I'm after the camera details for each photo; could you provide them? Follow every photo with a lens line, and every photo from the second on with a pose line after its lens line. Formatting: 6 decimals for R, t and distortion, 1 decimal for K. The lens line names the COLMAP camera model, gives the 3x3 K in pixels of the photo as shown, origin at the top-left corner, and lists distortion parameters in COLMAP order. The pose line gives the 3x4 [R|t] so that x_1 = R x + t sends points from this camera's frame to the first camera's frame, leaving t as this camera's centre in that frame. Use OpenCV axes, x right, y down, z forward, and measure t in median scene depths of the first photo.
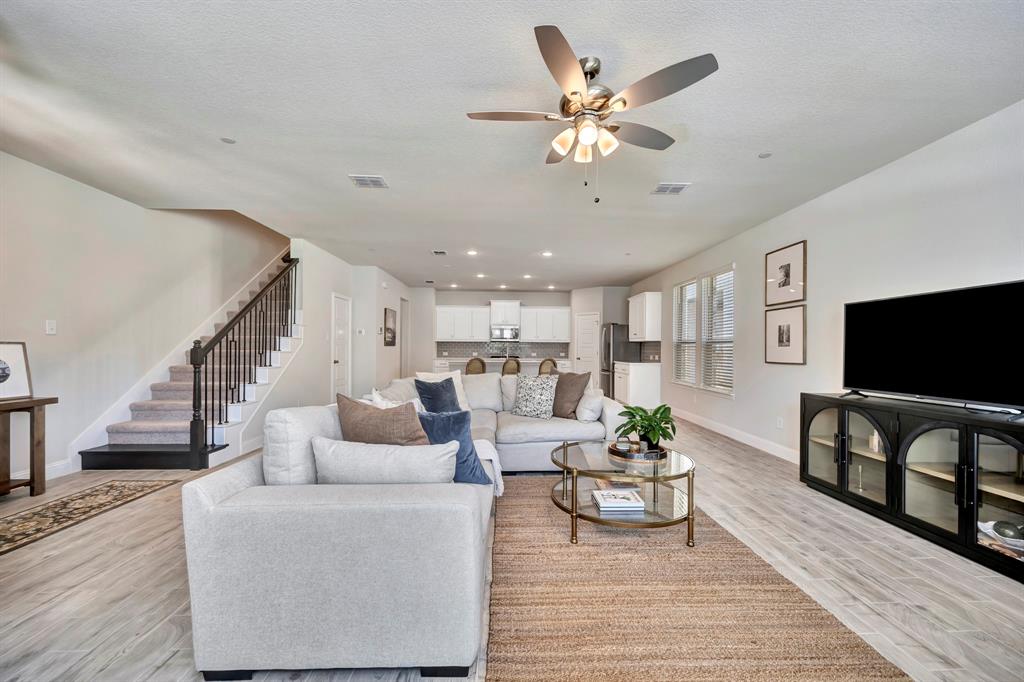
lens RADIAL K [[410.0, 0, 515.2], [0, 410.0, 346.5], [0, 0, 1]] dist [-0.002754, -0.000006]
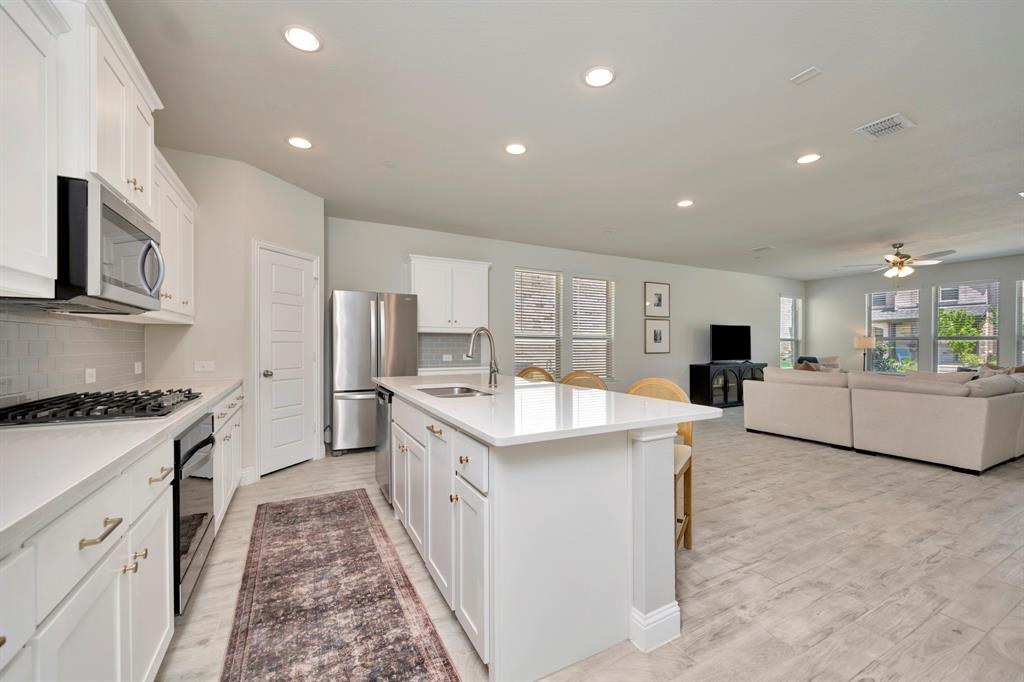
lens RADIAL K [[410.0, 0, 518.8], [0, 410.0, 347.1], [0, 0, 1]] dist [-0.002754, -0.000006]
pose [[-0.444557, -0.013115, 0.895655, -0.616731], [-0.006838, 0.999913, 0.011247, 0.002973], [-0.895725, -0.001124, -0.444608, 2.370894]]
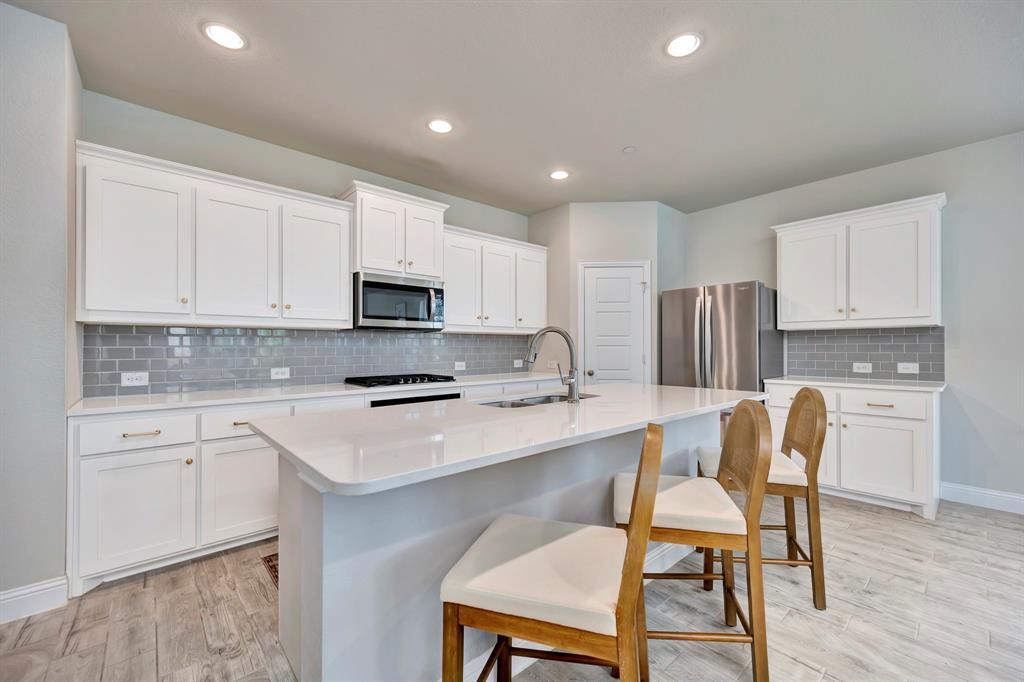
lens RADIAL K [[410.0, 0, 520.0], [0, 410.0, 345.2], [0, 0, 1]] dist [-0.002754, -0.000006]
pose [[0.764102, -0.006709, 0.645061, -0.398179], [0.008456, 0.999964, 0.000383, 0.002107], [-0.645040, 0.005162, 0.764131, 1.805161]]
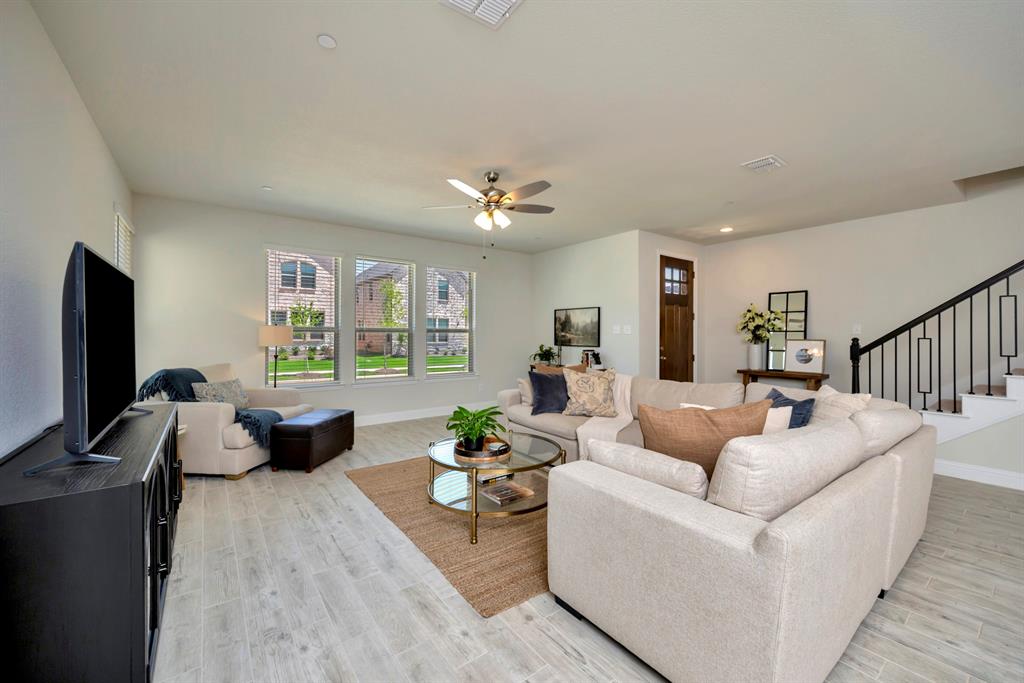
lens RADIAL K [[410.0, 0, 518.7], [0, 410.0, 331.9], [0, 0, 1]] dist [-0.002754, -0.000006]
pose [[-0.815345, -0.011707, -0.578857, 0.544801], [-0.006717, 0.999920, -0.010762, -0.012669], [0.578937, -0.004887, -0.815358, 1.260045]]
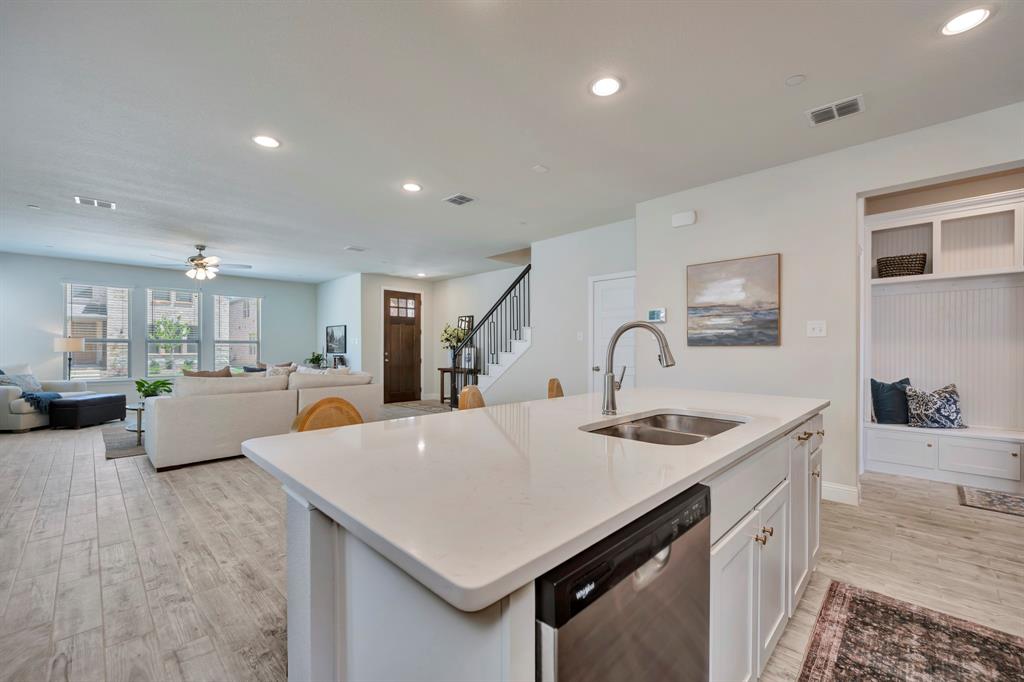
lens RADIAL K [[410.0, 0, 521.9], [0, 410.0, 355.5], [0, 0, 1]] dist [-0.002754, -0.000006]
pose [[-0.708741, 0.003462, -0.705461, 0.304025], [-0.004390, 0.999947, 0.009318, 0.011603], [0.705455, 0.009701, -0.708688, 2.347140]]
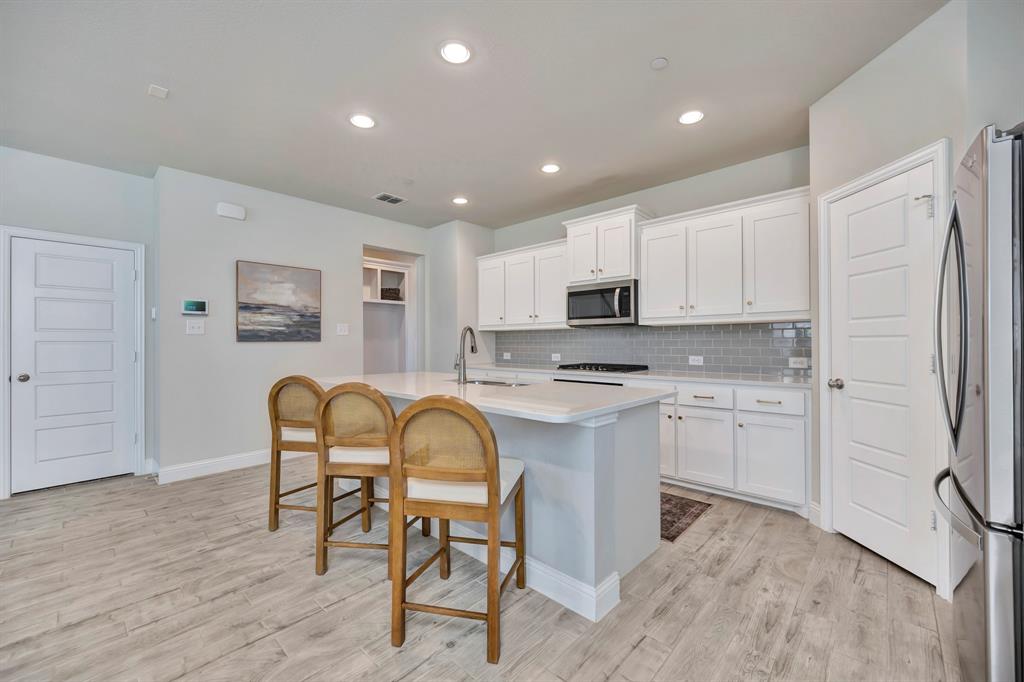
lens RADIAL K [[410.0, 0, 515.2], [0, 410.0, 341.4], [0, 0, 1]] dist [-0.002754, -0.000006]
pose [[0.712936, -0.014172, -0.701086, 0.460244], [0.011449, 0.999898, -0.008570, 0.011962], [0.701136, -0.001917, 0.713025, 1.734272]]
